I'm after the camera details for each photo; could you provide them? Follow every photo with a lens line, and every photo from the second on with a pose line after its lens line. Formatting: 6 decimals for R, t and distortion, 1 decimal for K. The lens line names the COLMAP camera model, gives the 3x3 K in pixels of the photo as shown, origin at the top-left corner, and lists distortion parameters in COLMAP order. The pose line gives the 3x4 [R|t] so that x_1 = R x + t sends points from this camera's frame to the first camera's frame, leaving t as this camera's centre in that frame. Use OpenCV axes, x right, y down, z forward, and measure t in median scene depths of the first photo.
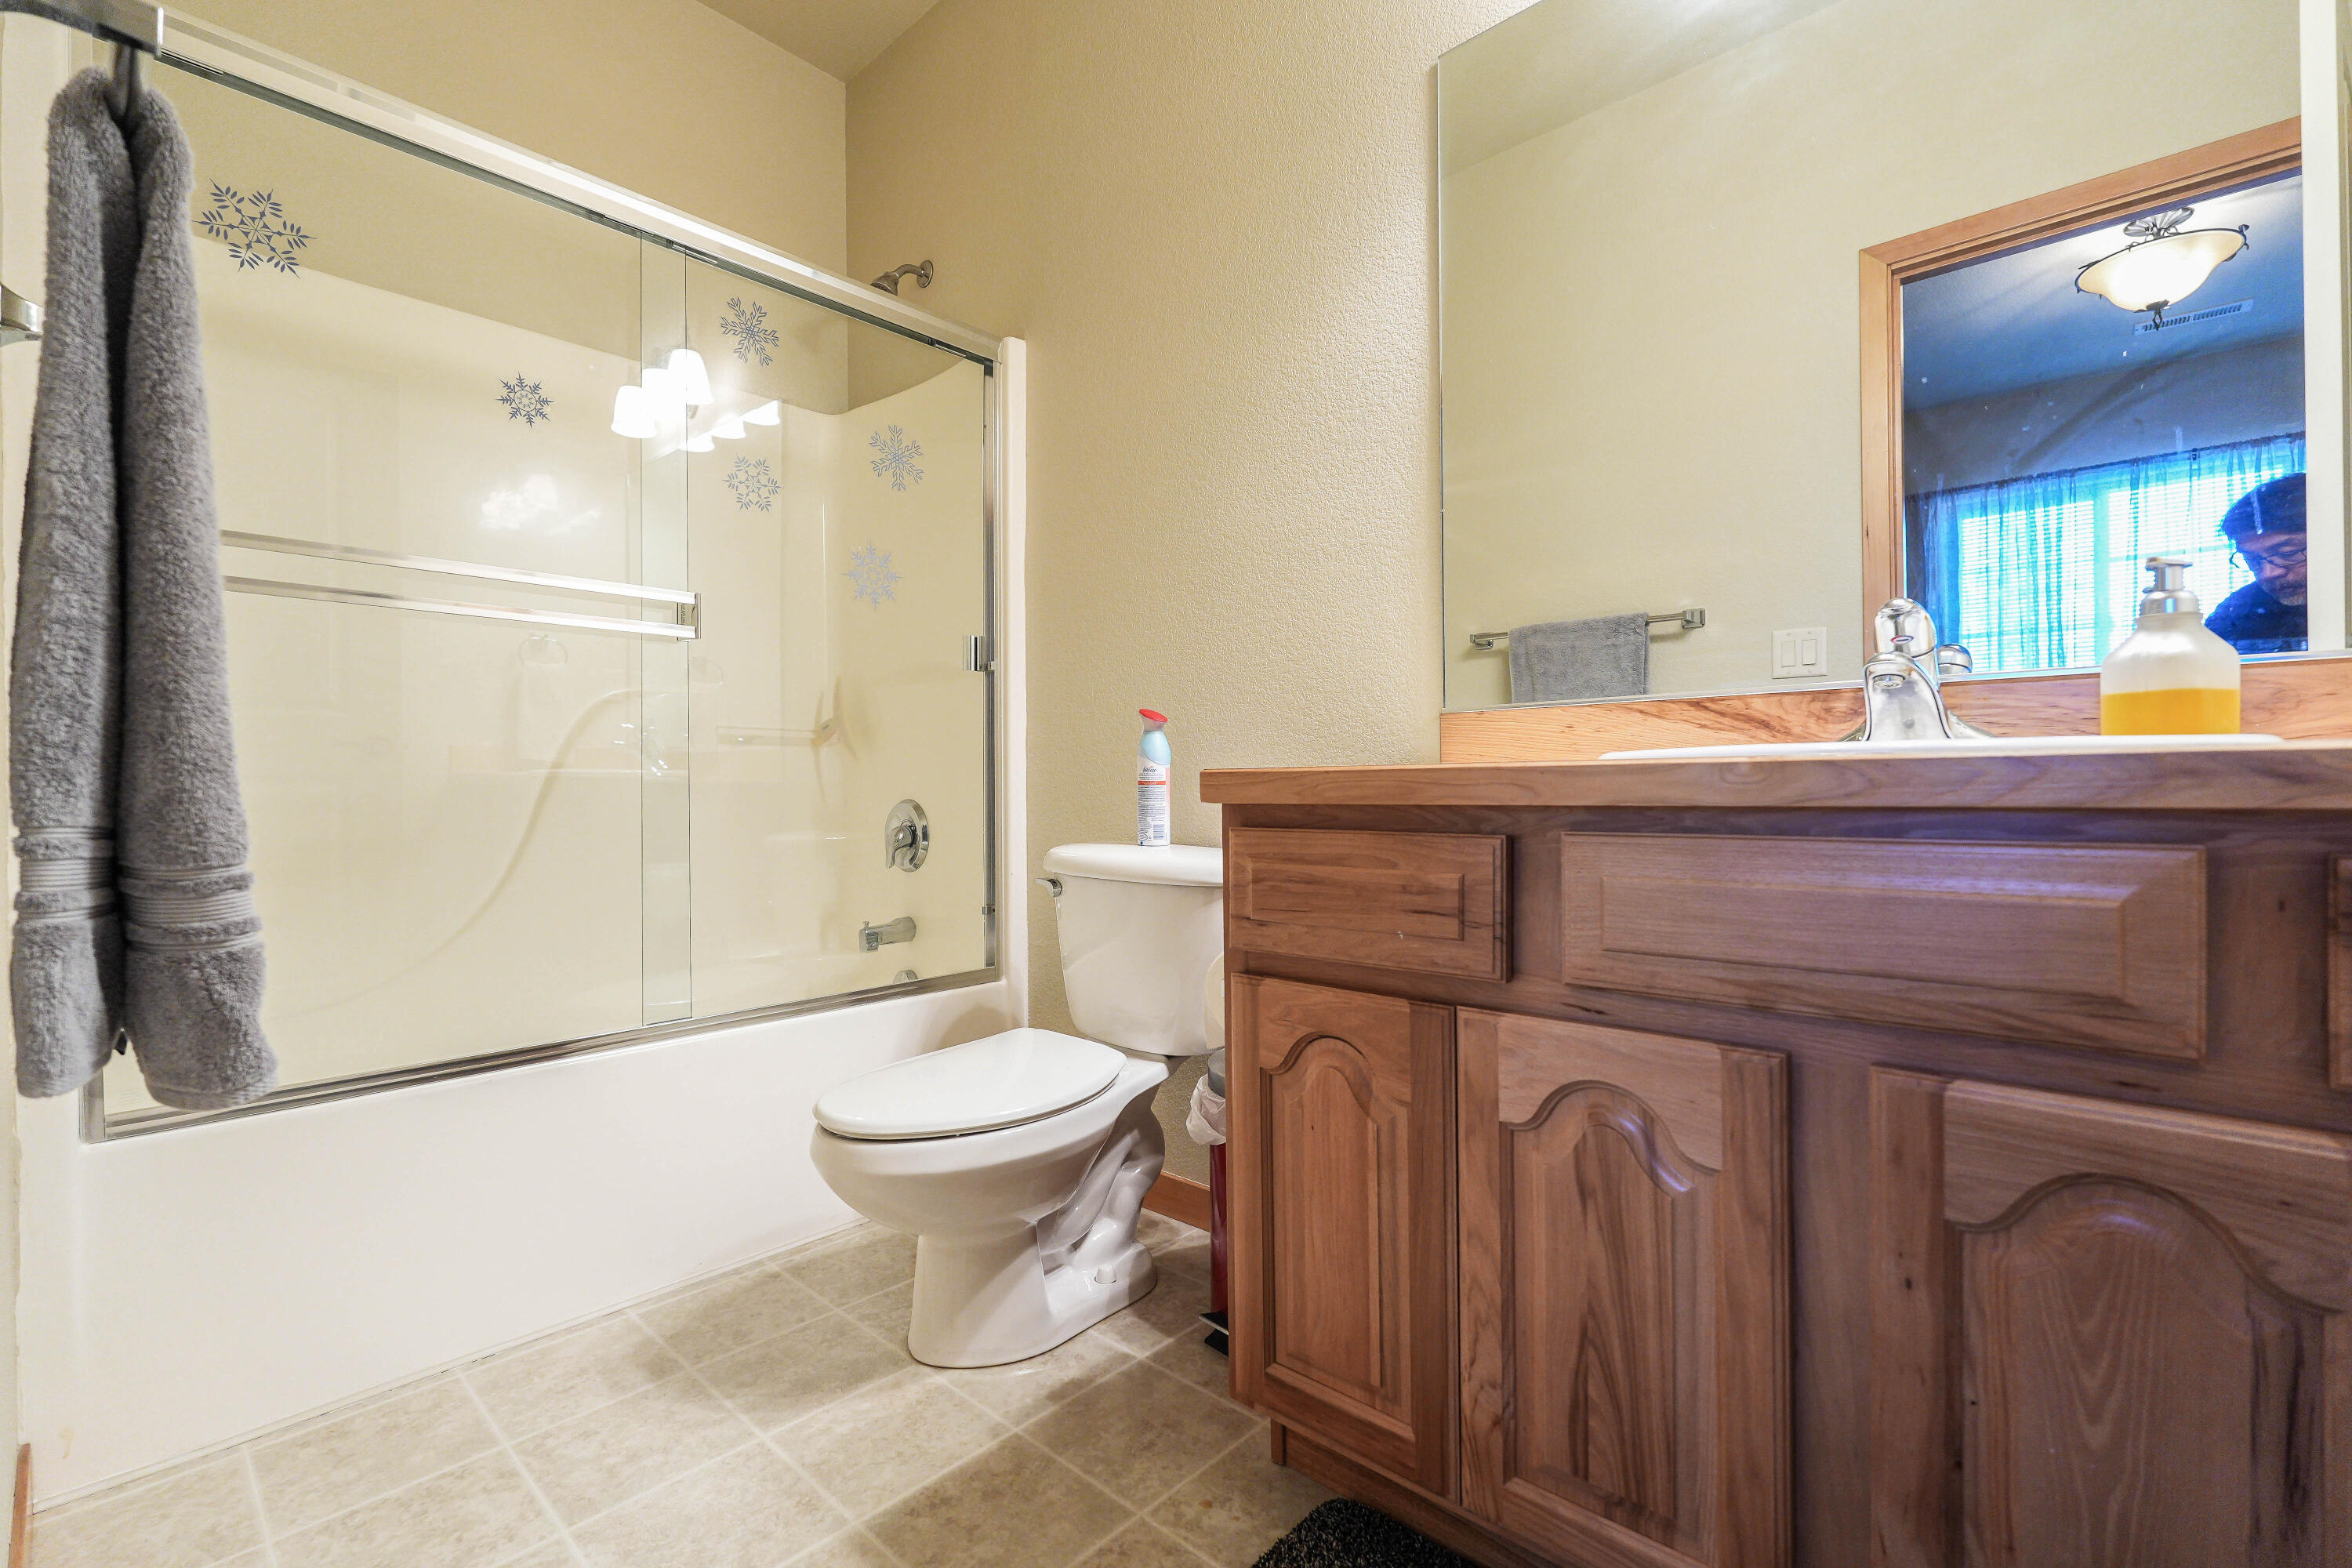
lens RADIAL K [[1040.5, 0, 1173.9], [0, 1040.5, 784.1], [0, 0, 1]] dist [0.001180, 0.000238]
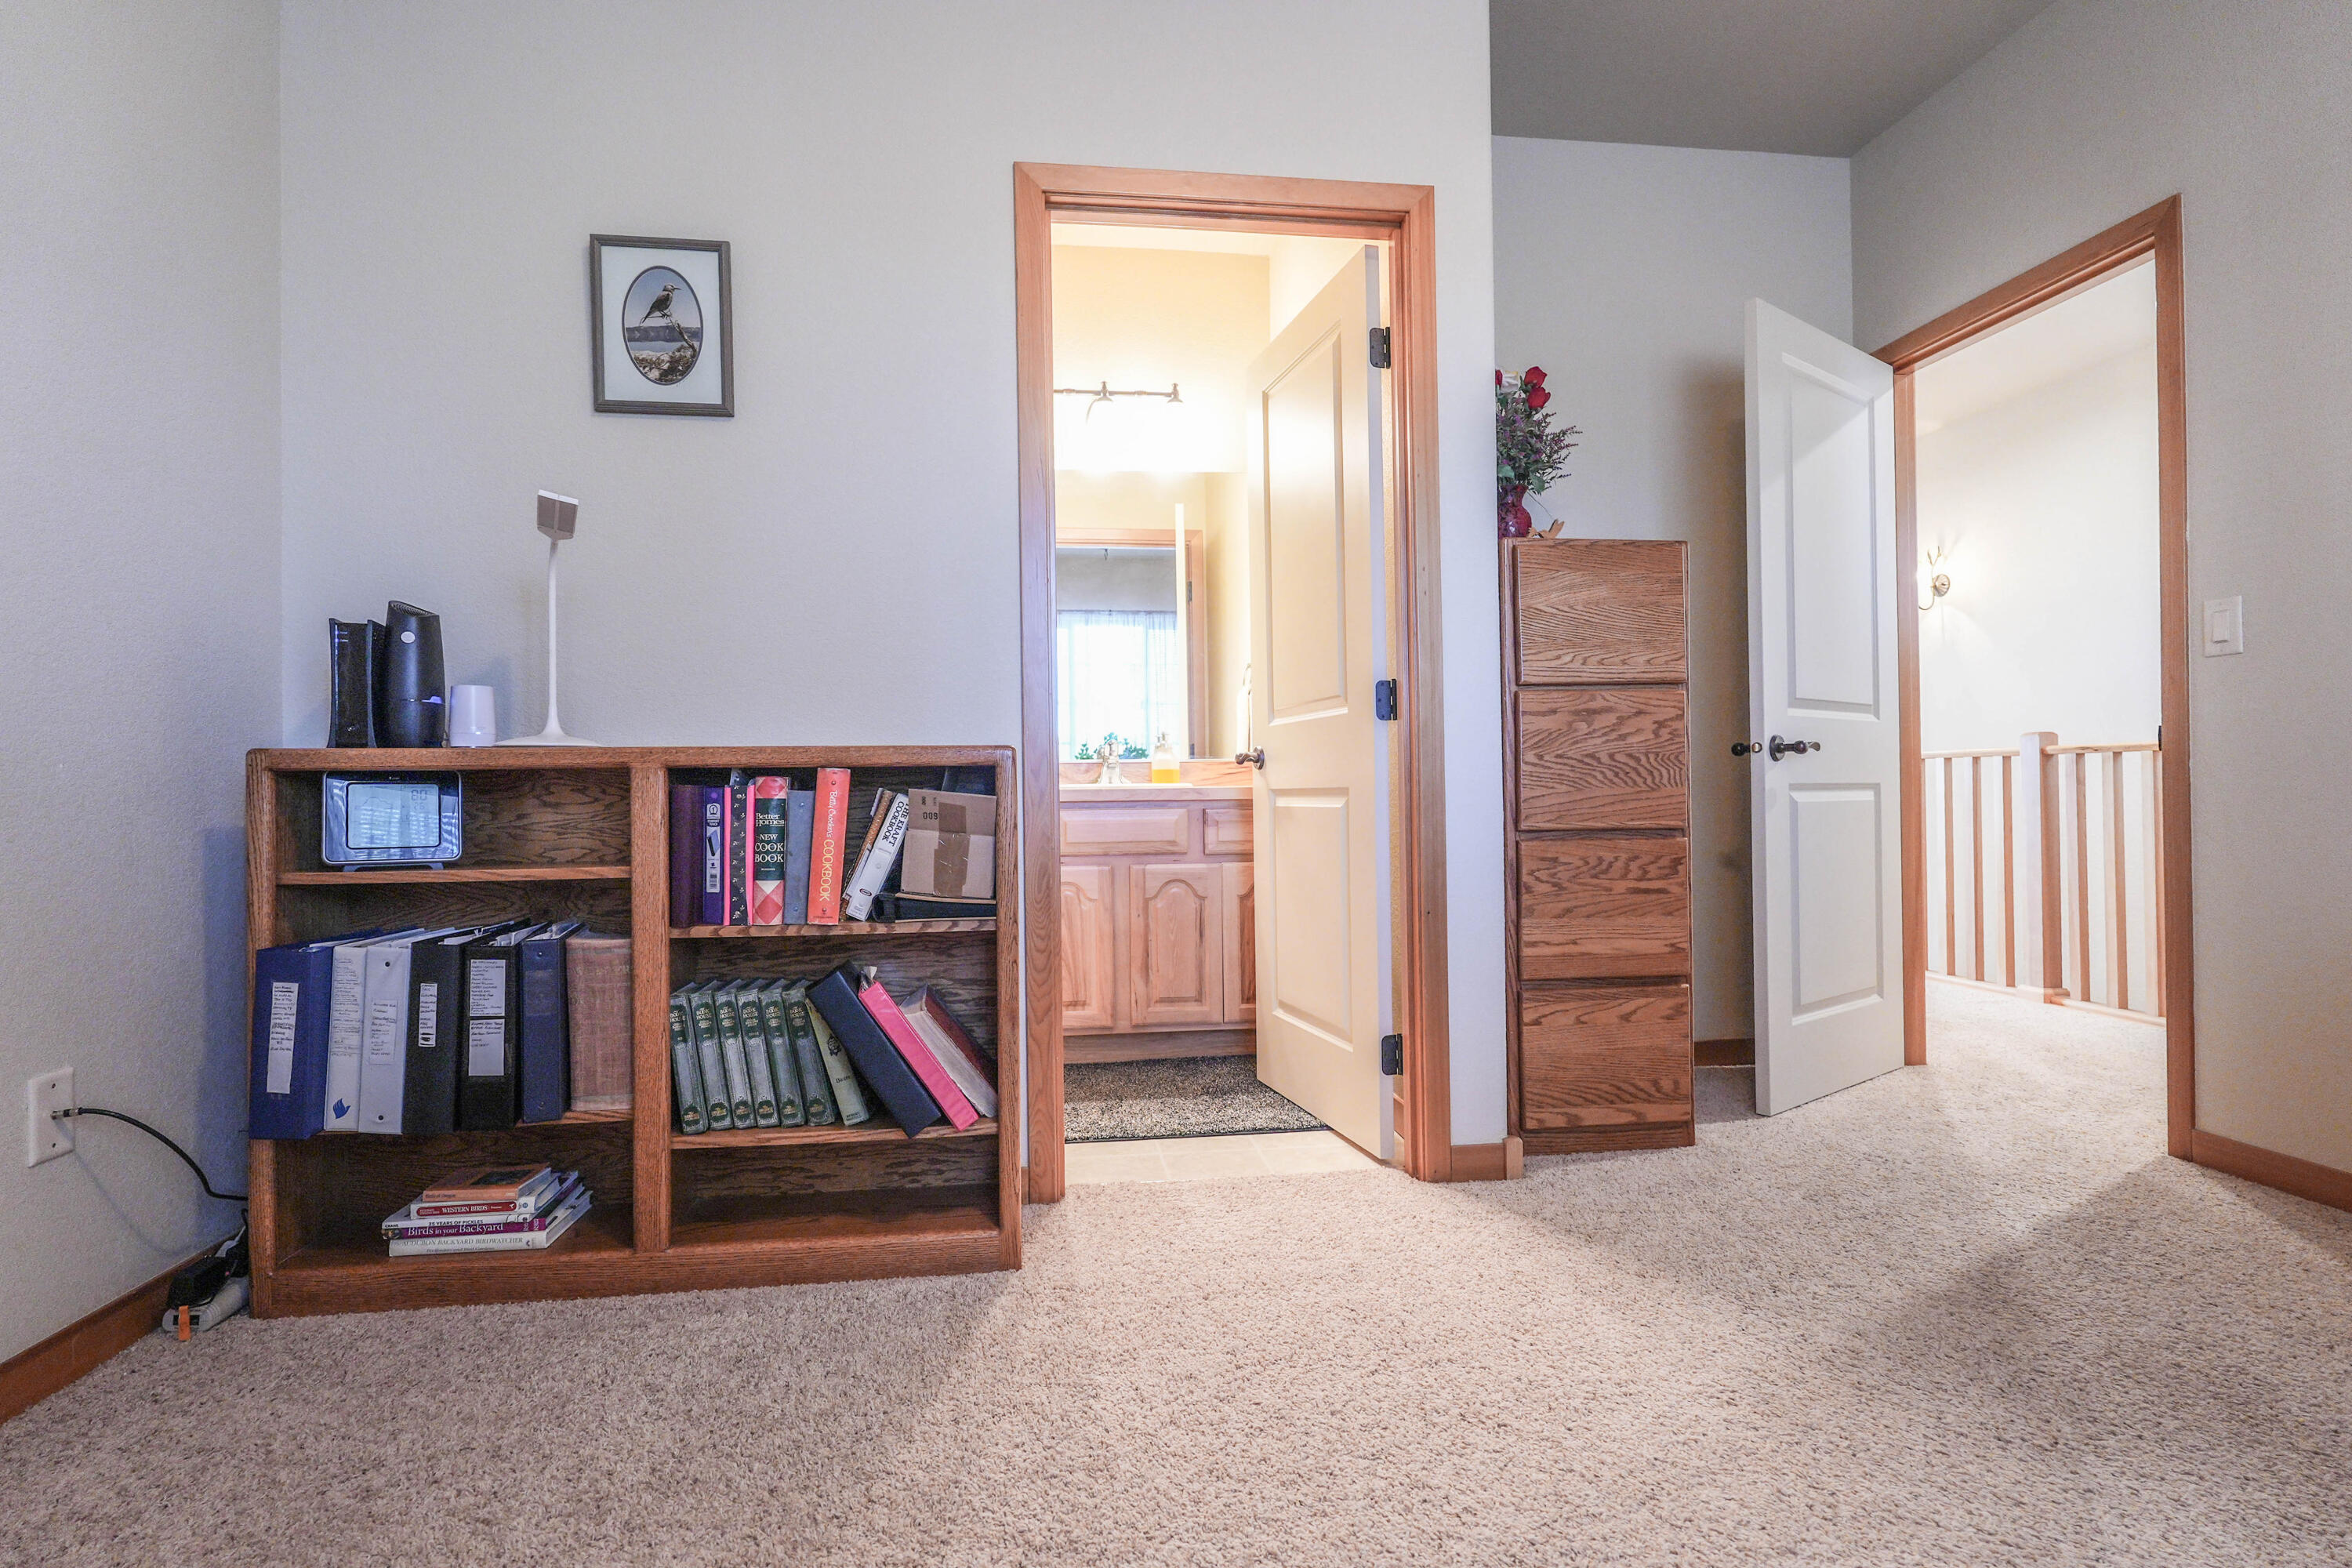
lens RADIAL K [[1040.5, 0, 1170.2], [0, 1040.5, 787.3], [0, 0, 1]] dist [0.001180, 0.000238]
pose [[0.643379, -0.000059, 0.765548, -2.454209], [0.011504, 0.999888, -0.009591, 0.010488], [-0.765461, 0.014978, 0.643308, -1.821198]]
